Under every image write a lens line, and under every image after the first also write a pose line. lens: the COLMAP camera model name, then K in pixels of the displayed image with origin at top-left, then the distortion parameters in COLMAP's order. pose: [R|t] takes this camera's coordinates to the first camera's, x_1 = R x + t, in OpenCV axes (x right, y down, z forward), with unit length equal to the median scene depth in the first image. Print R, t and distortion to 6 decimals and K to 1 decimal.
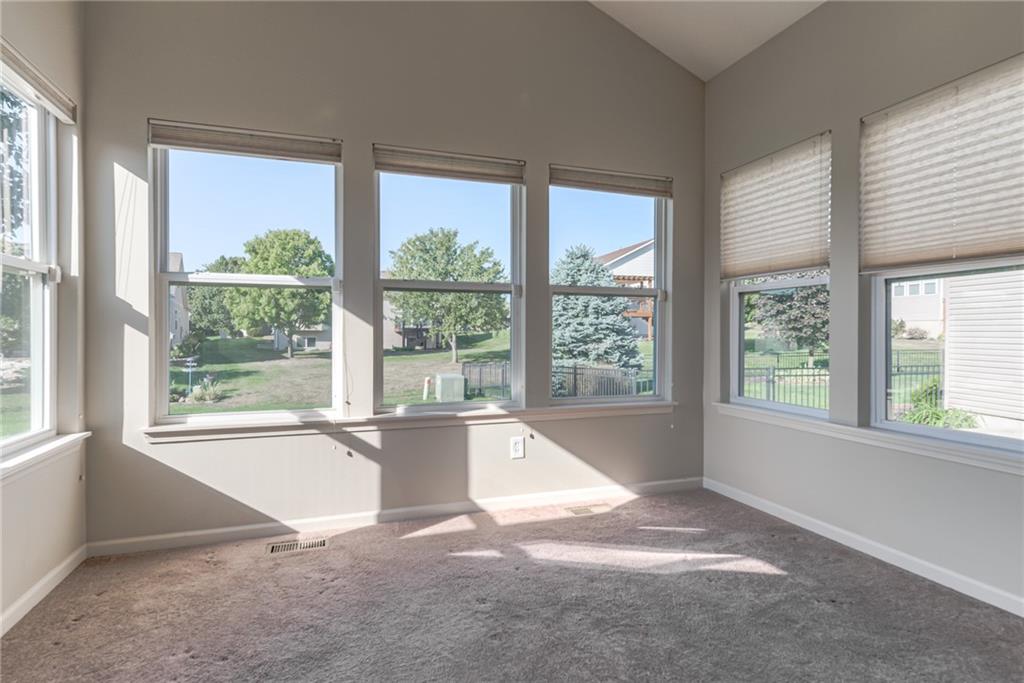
lens RADIAL K [[516.4, 0, 507.5], [0, 516.4, 341.9], [0, 0, 1]] dist [0.005916, 0.000780]
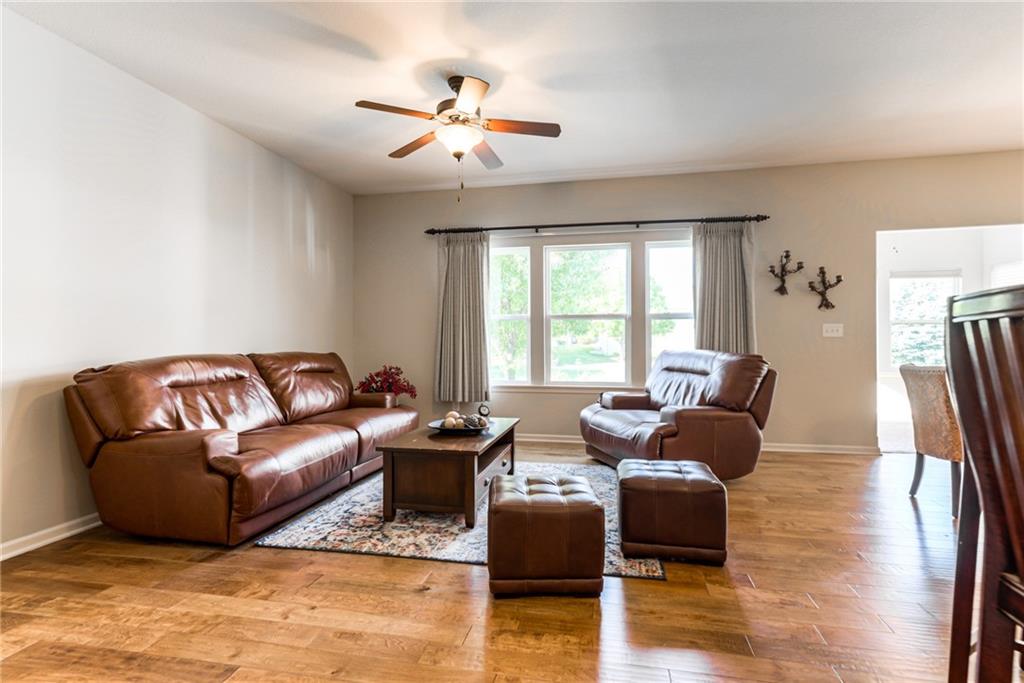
lens RADIAL K [[516.4, 0, 506.0], [0, 516.4, 339.6], [0, 0, 1]] dist [0.005916, 0.000780]
pose [[0.861062, -0.002326, -0.508494, -0.030544], [-0.008686, 0.999776, -0.019283, 0.006313], [0.508425, 0.021020, 0.860850, -0.250393]]
